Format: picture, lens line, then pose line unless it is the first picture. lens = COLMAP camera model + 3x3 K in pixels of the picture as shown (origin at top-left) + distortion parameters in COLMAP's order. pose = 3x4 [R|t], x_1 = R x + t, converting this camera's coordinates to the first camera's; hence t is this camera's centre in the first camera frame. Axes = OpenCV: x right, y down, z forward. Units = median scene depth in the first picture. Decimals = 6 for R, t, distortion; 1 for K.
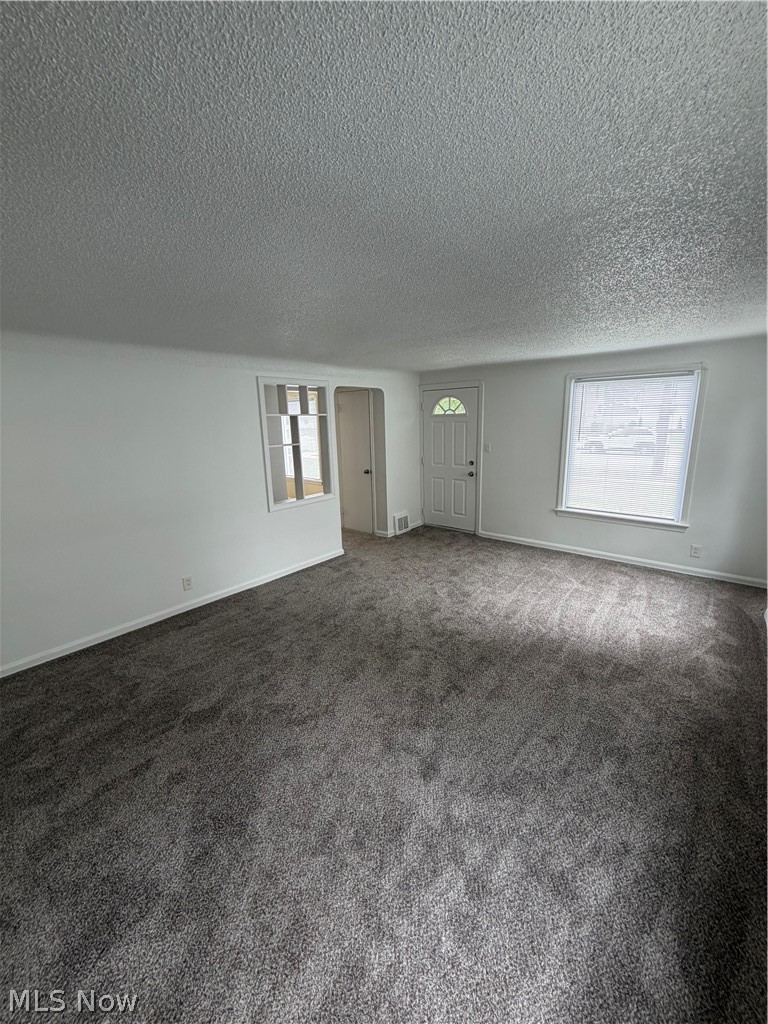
lens RADIAL K [[413.3, 0, 381.8], [0, 413.3, 508.4], [0, 0, 1]] dist [0.000659, -0.000011]
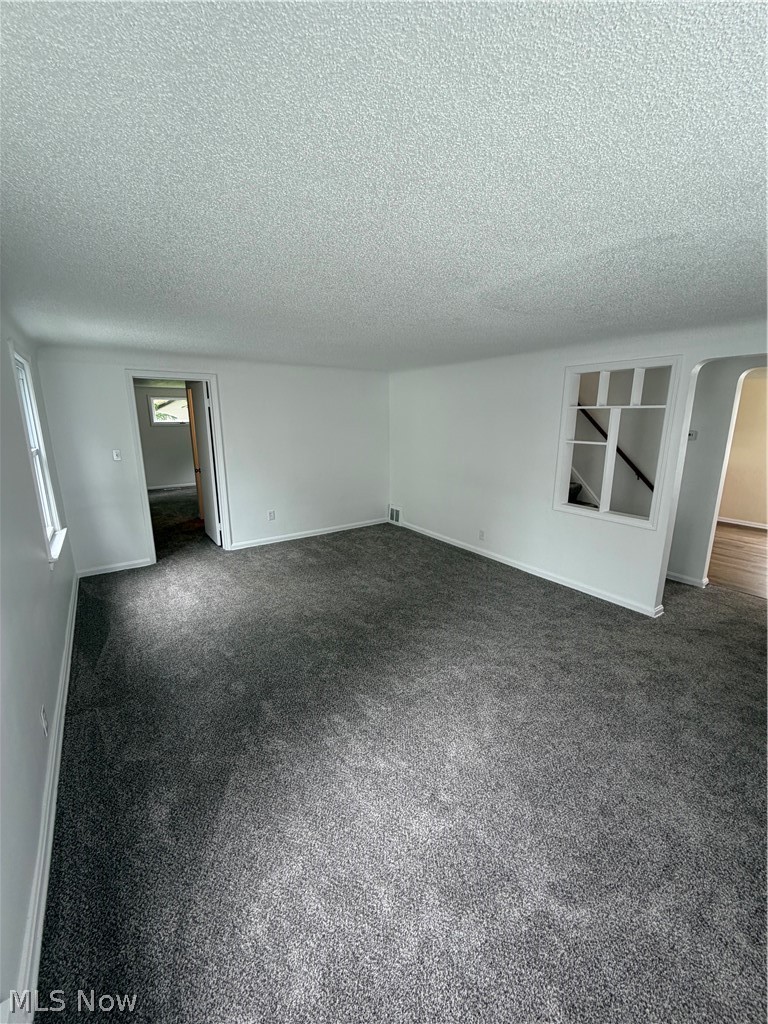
lens RADIAL K [[413.3, 0, 383.3], [0, 413.3, 513.0], [0, 0, 1]] dist [0.000659, -0.000011]
pose [[-0.245928, 0.255227, -0.935082, 0.746598], [-0.200939, 0.930329, 0.306777, -0.204537], [0.948231, 0.263340, -0.177509, 0.830744]]
